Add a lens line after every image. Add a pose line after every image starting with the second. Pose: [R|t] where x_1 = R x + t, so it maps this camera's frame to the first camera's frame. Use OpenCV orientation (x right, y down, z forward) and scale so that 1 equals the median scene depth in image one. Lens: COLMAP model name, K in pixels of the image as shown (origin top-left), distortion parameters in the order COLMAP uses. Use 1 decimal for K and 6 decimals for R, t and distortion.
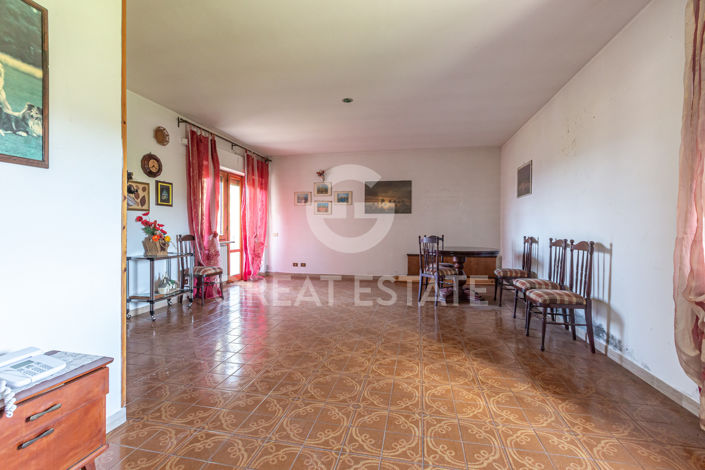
lens RADIAL K [[324.4, 0, 352.8], [0, 324.4, 235.1], [0, 0, 1]] dist [0.001342, -0.000371]
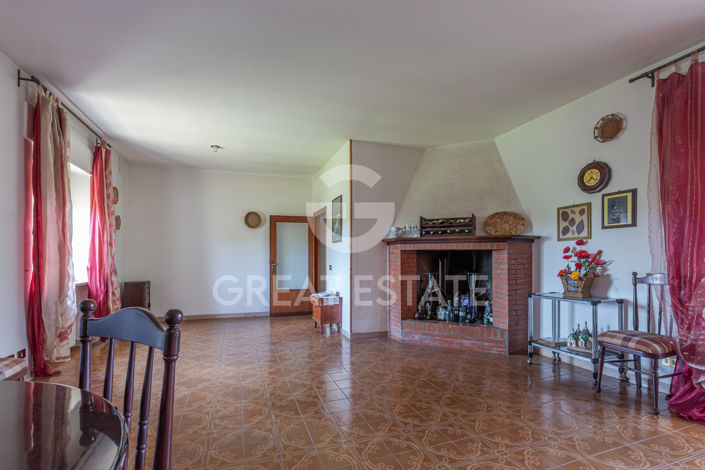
lens RADIAL K [[324.4, 0, 352.9], [0, 324.4, 259.8], [0, 0, 1]] dist [0.001342, -0.000371]
pose [[-0.856940, -0.009879, -0.515322, 0.246570], [-0.021458, 0.999633, 0.016518, -0.024910], [0.514970, 0.025212, -0.856837, 1.380853]]
